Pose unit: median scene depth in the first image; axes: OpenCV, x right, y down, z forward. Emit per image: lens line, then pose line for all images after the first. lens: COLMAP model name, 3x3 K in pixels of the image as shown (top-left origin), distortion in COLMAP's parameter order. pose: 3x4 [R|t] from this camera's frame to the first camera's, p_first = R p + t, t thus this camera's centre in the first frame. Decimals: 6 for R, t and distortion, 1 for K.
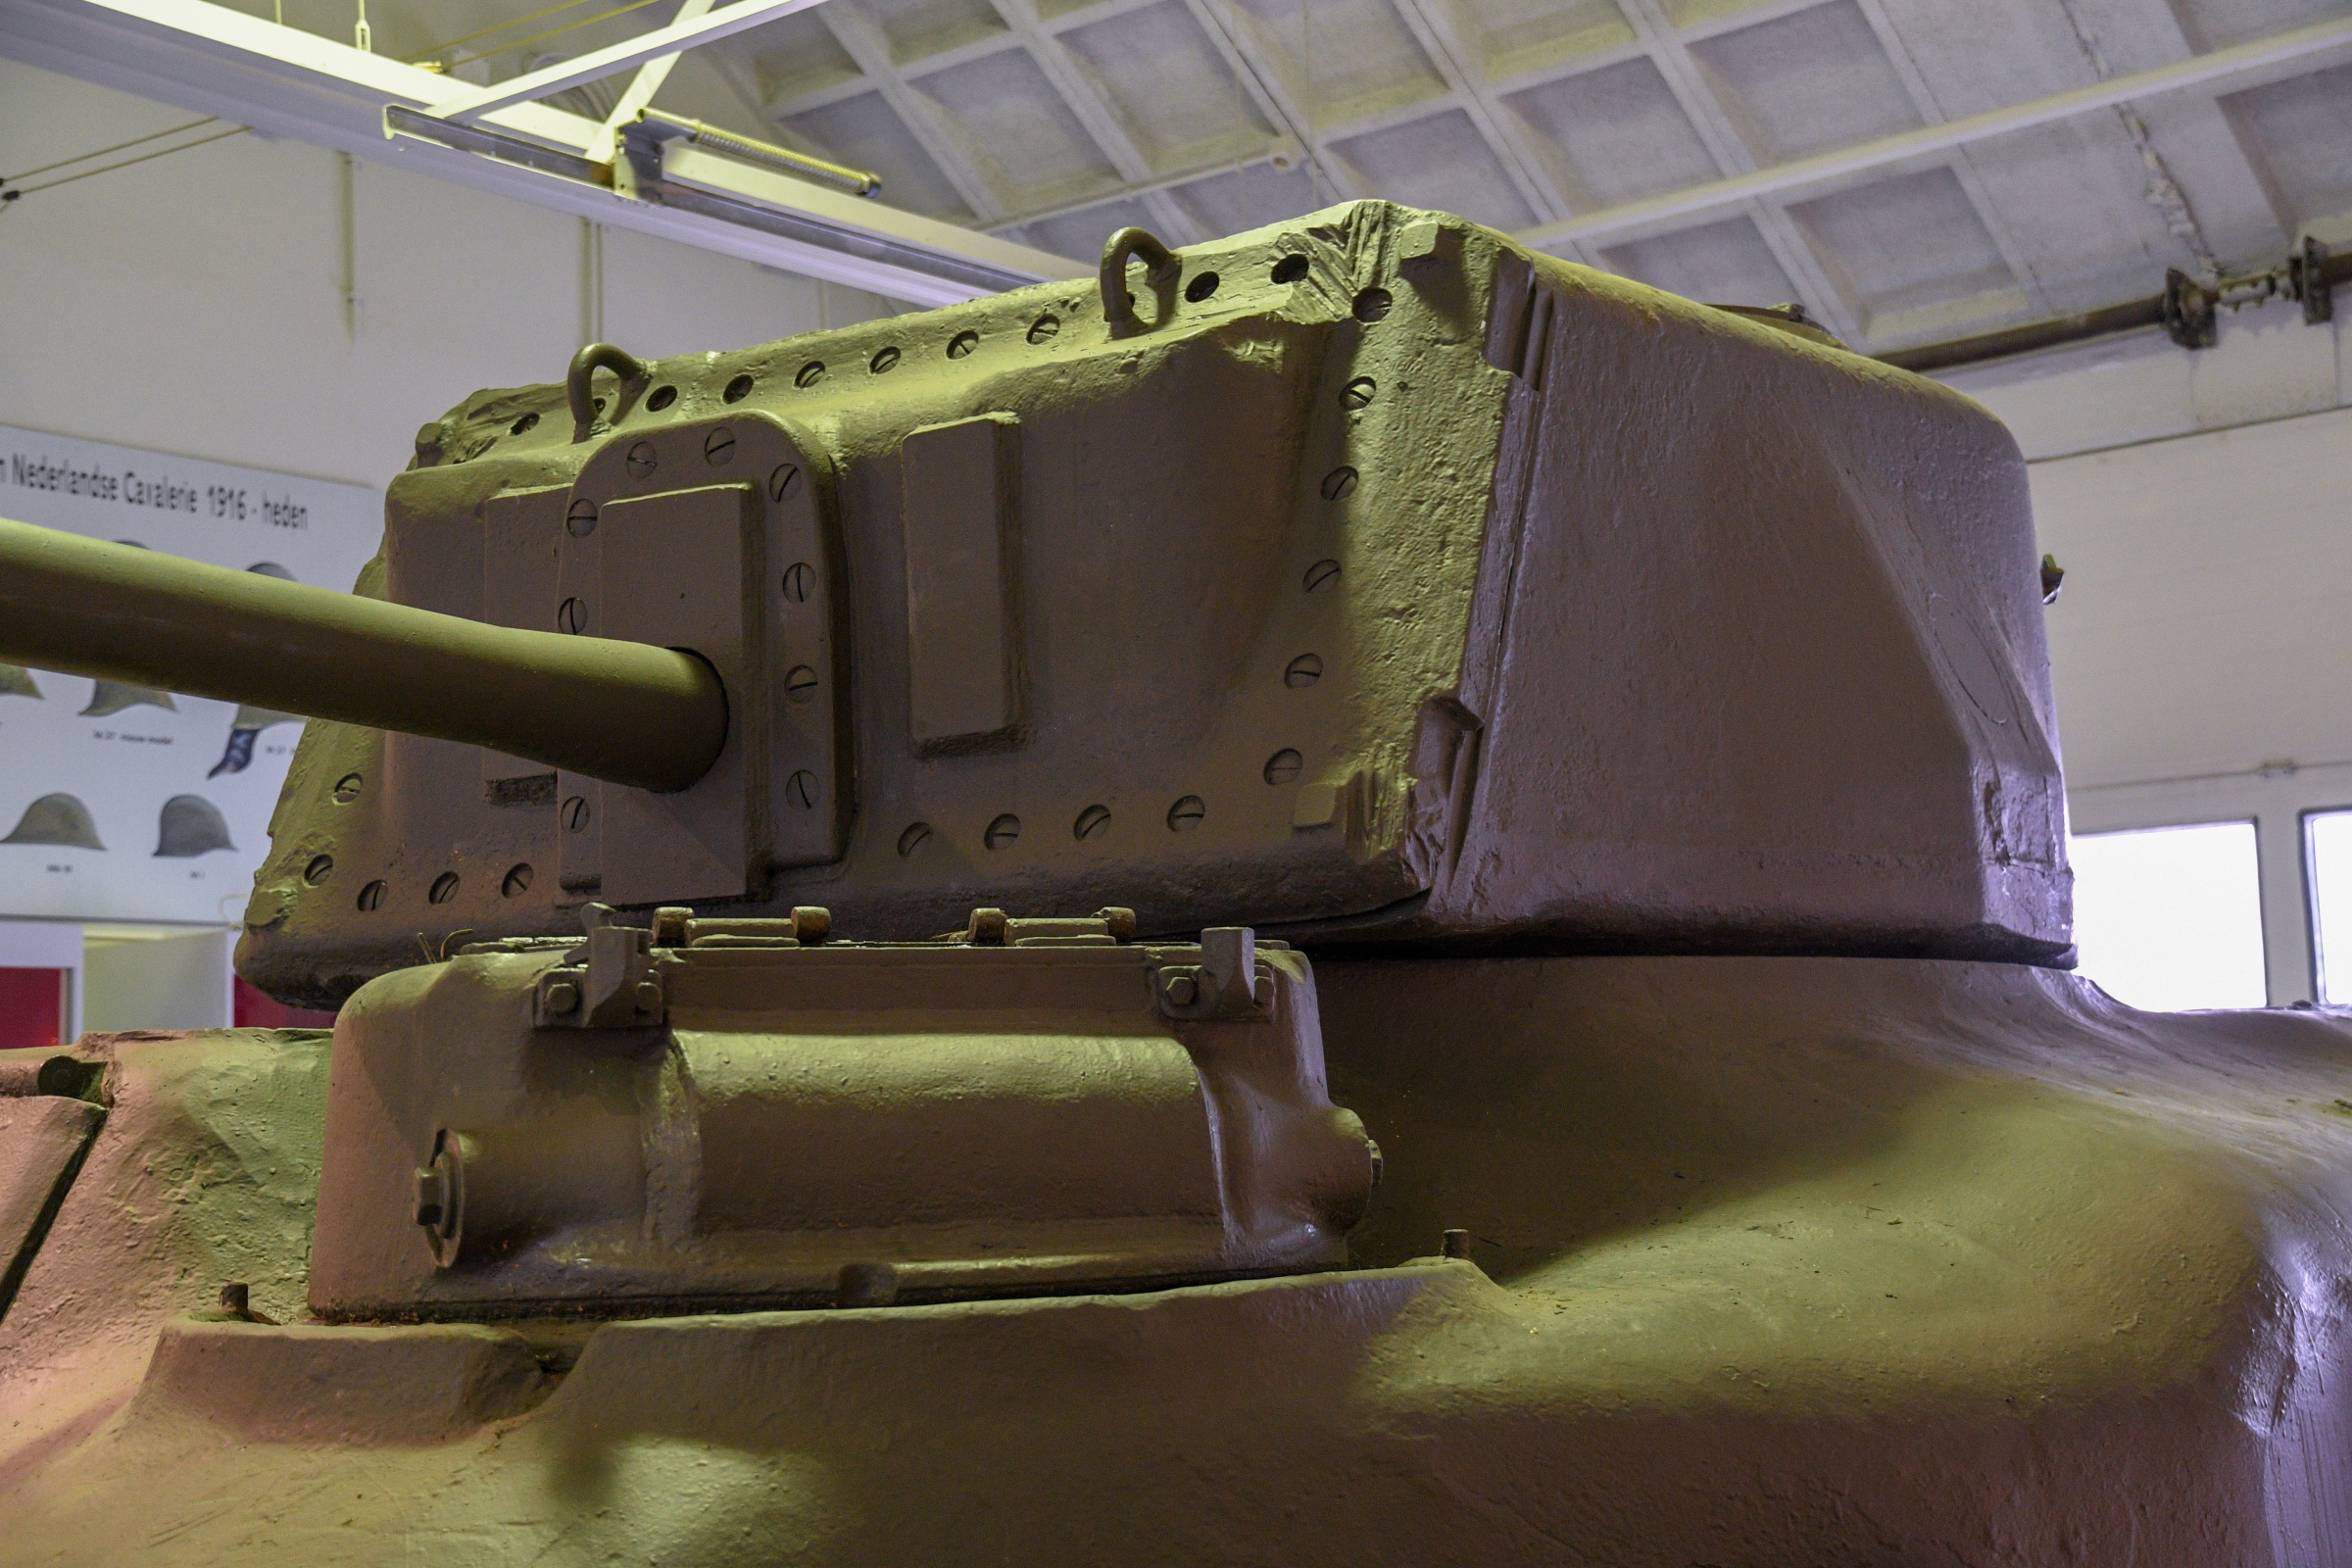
lens RADIAL K [[3344.8, 0, 1175.6], [0, 3344.8, 827.1], [0, 0, 1]] dist [0.135424, 0.003804]
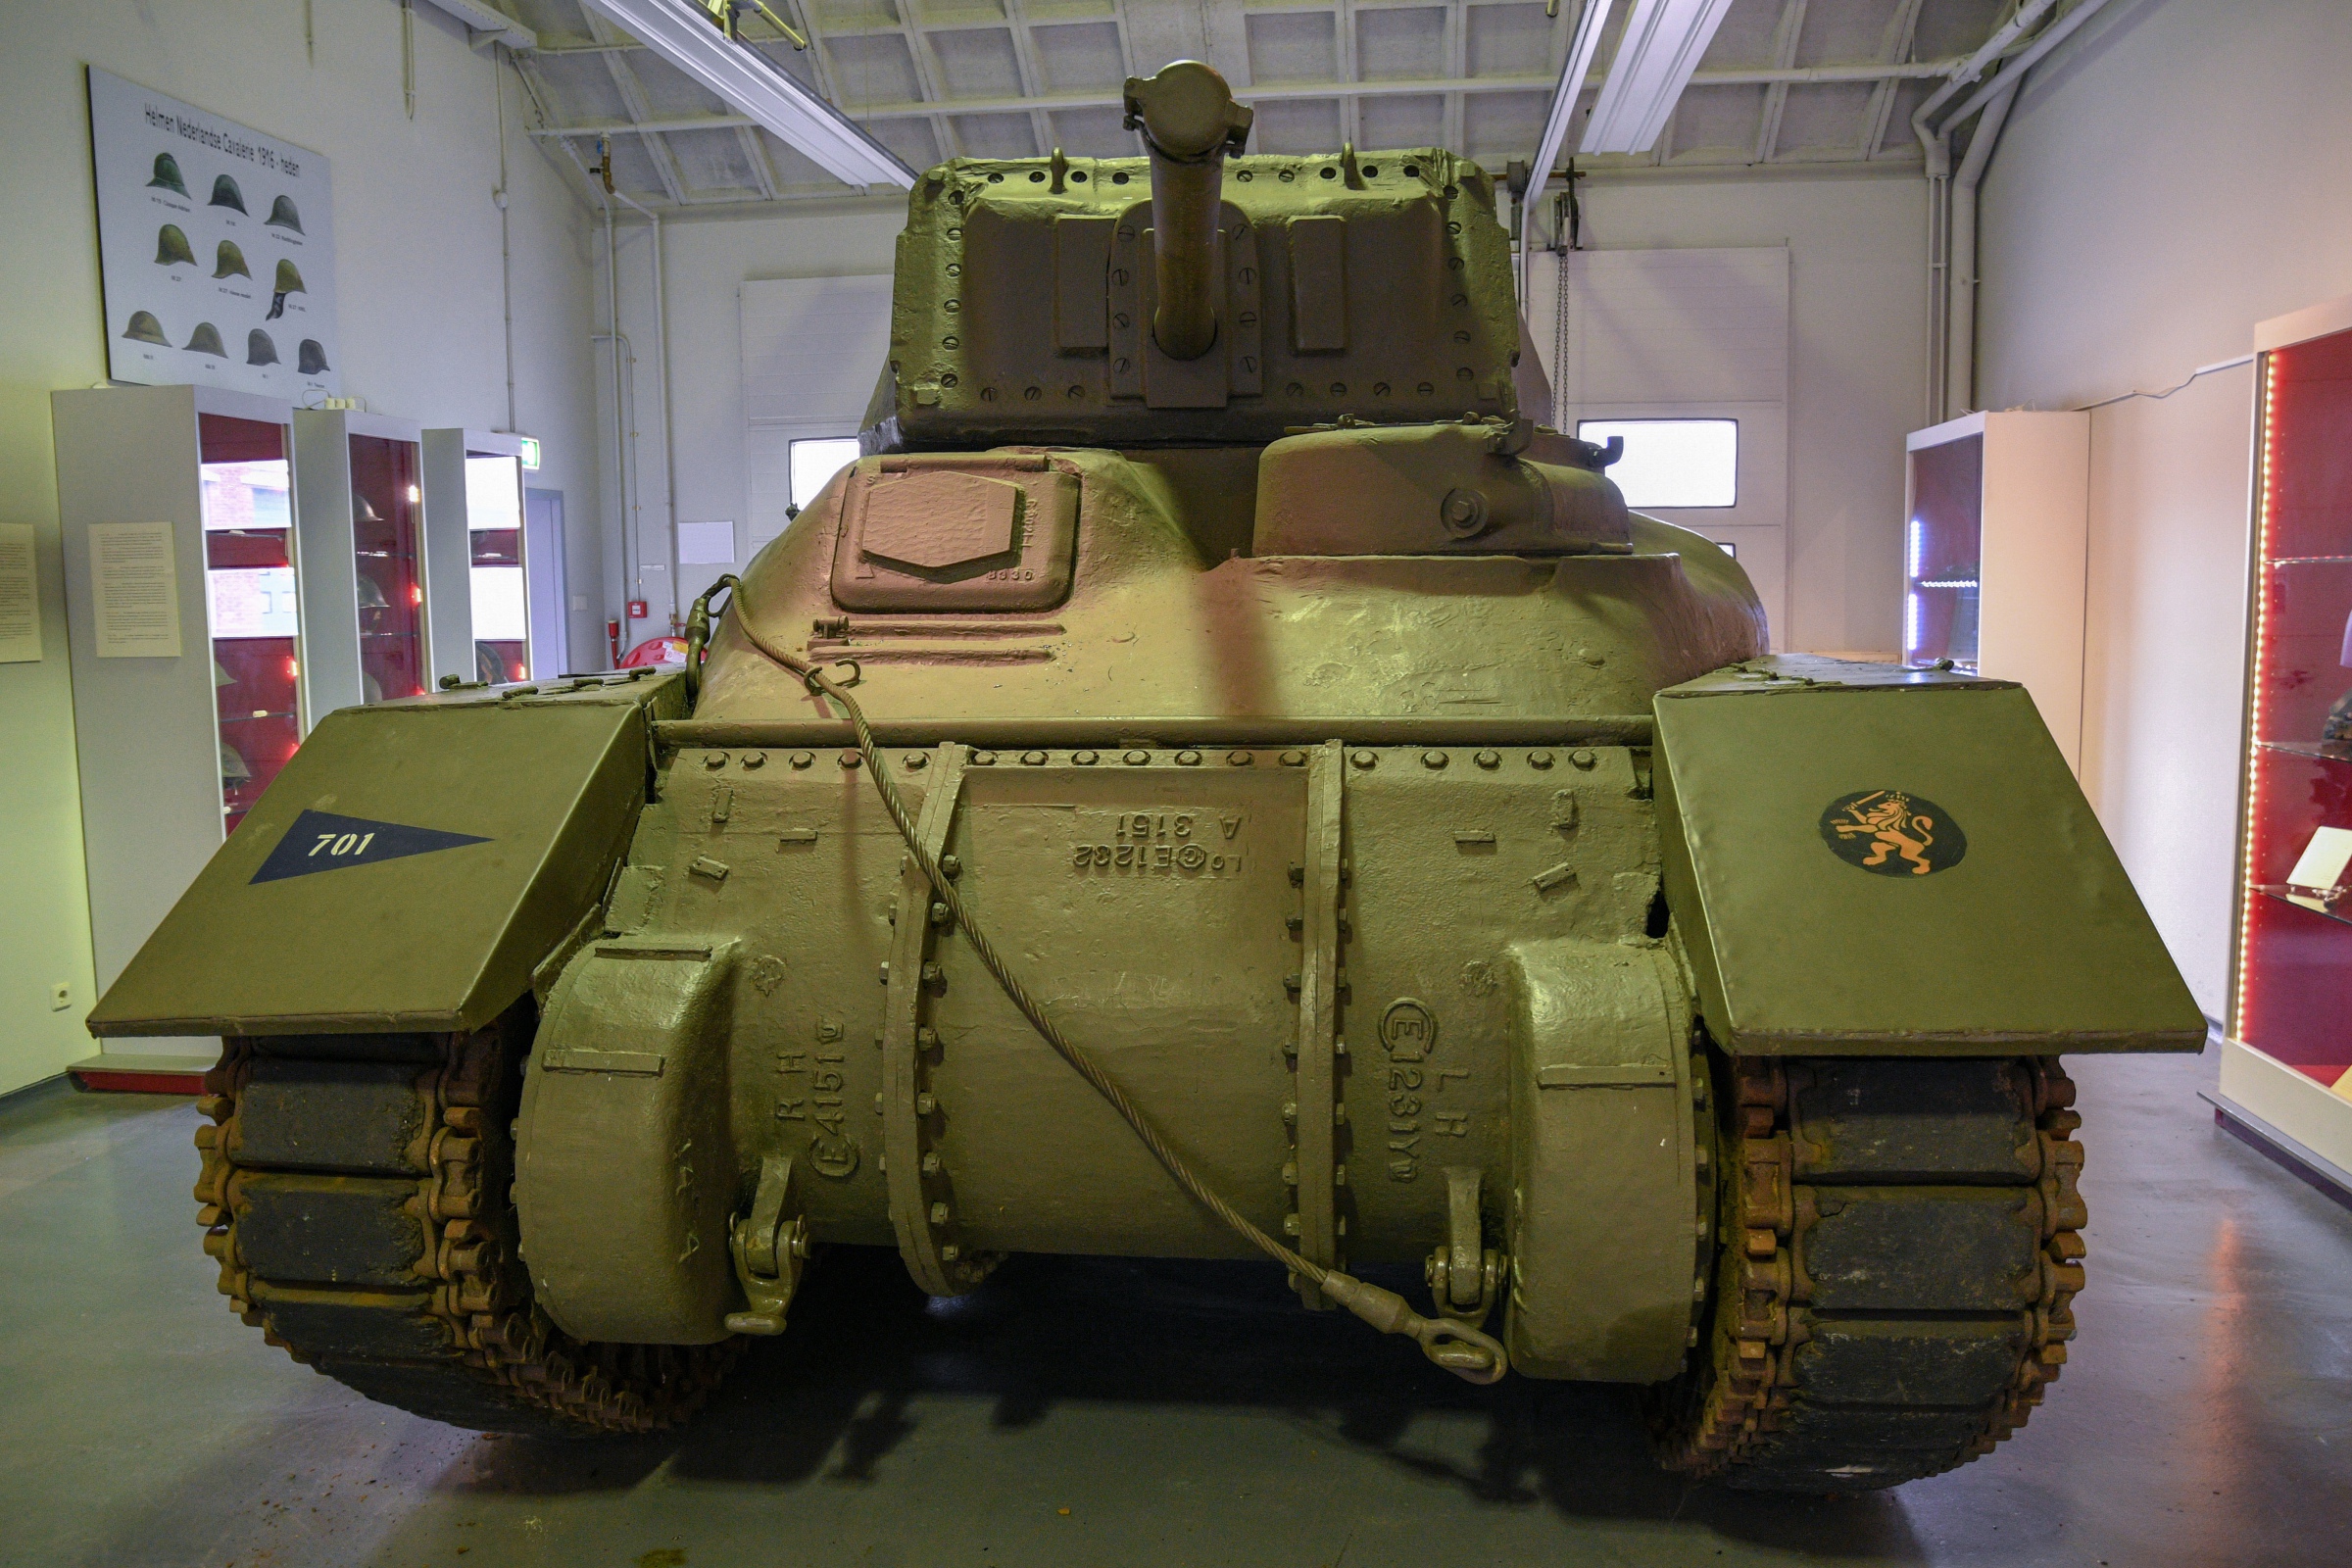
lens RADIAL K [[1833.2, 0, 1176.0], [0, 1833.2, 784.0], [0, 0, 1]] dist [-0.064918, 0.002639]
pose [[0.846623, -0.030340, 0.531328, -0.541002], [-0.071495, 0.982840, 0.170044, 0.040860], [-0.527370, -0.181950, 0.829925, -0.069802]]
